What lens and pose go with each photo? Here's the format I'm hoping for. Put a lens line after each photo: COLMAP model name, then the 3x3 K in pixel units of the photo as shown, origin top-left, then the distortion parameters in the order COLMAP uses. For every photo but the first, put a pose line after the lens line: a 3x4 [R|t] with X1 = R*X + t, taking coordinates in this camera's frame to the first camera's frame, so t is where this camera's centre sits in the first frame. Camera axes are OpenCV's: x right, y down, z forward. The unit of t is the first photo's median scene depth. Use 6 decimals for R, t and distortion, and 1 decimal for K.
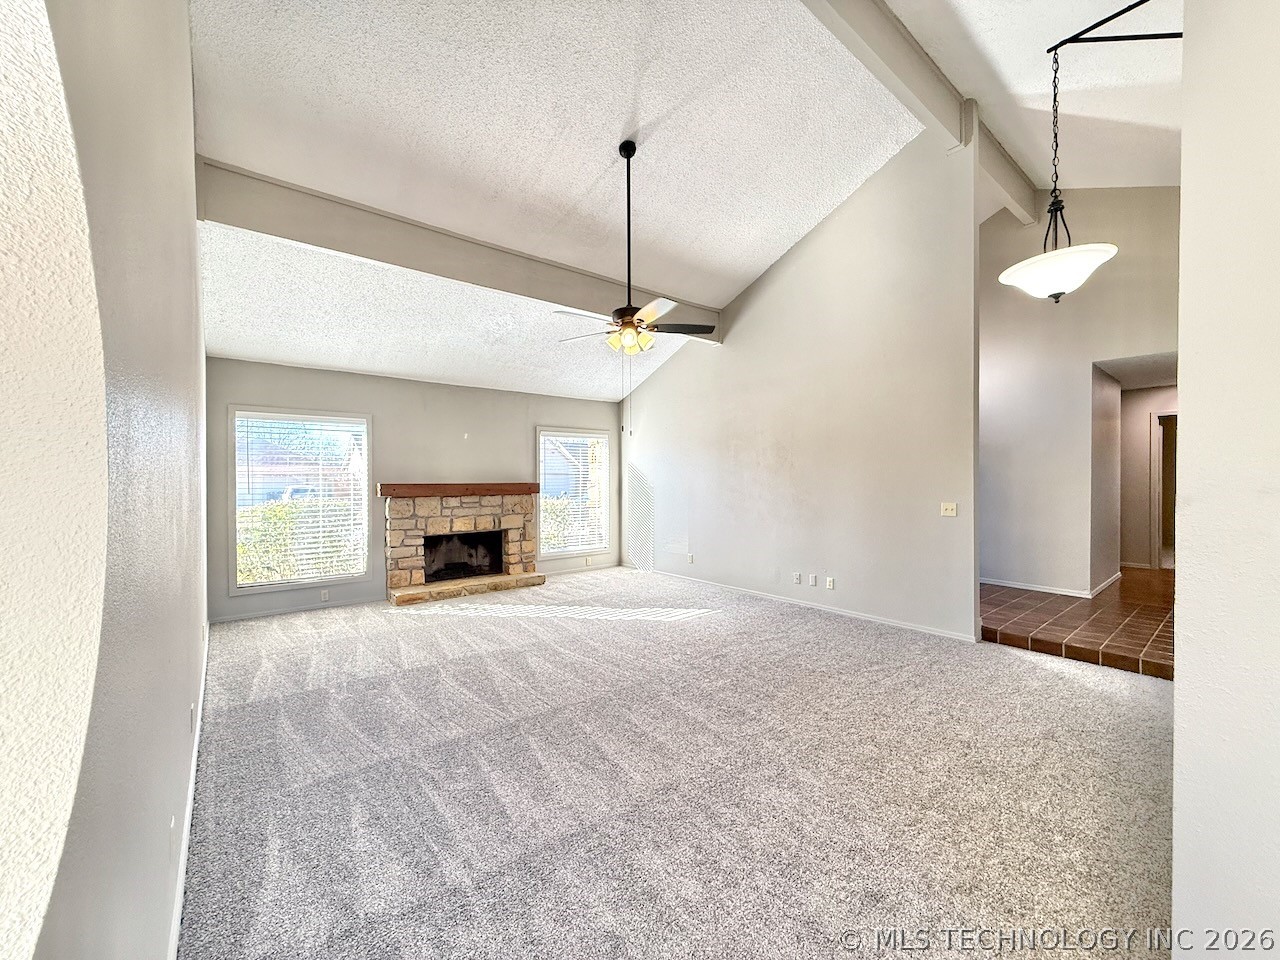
lens RADIAL K [[508.6, 0, 641.5], [0, 508.6, 478.6], [0, 0, 1]] dist [-0.000435, -0.000045]
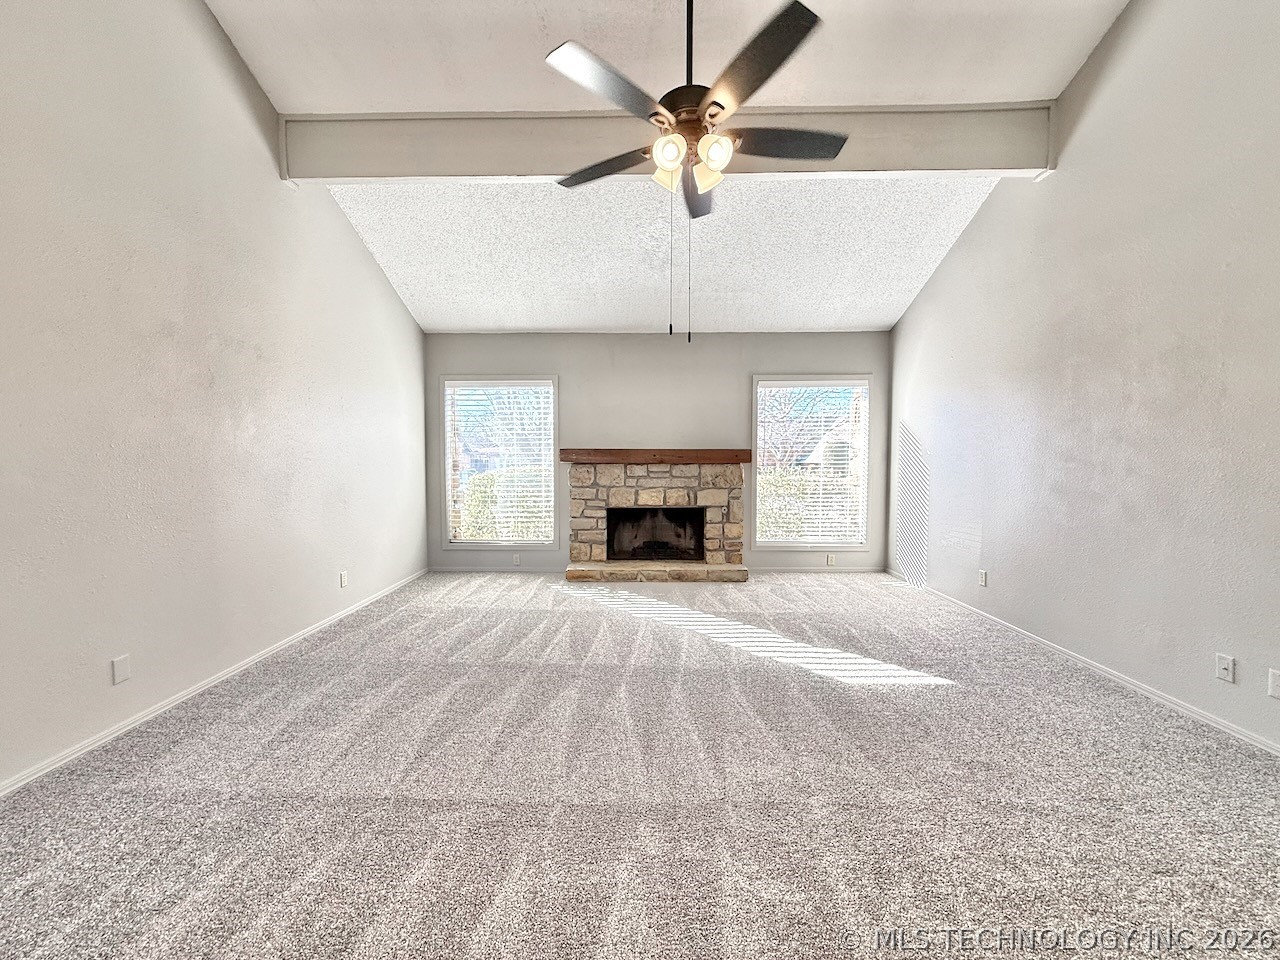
lens RADIAL K [[508.6, 0, 639.3], [0, 508.6, 480.8], [0, 0, 1]] dist [-0.000435, -0.000045]
pose [[0.764269, 0.030307, -0.644186, 0.183068], [-0.002618, 0.999033, 0.043896, 0.025571], [0.644893, -0.031862, 0.763609, 0.345451]]
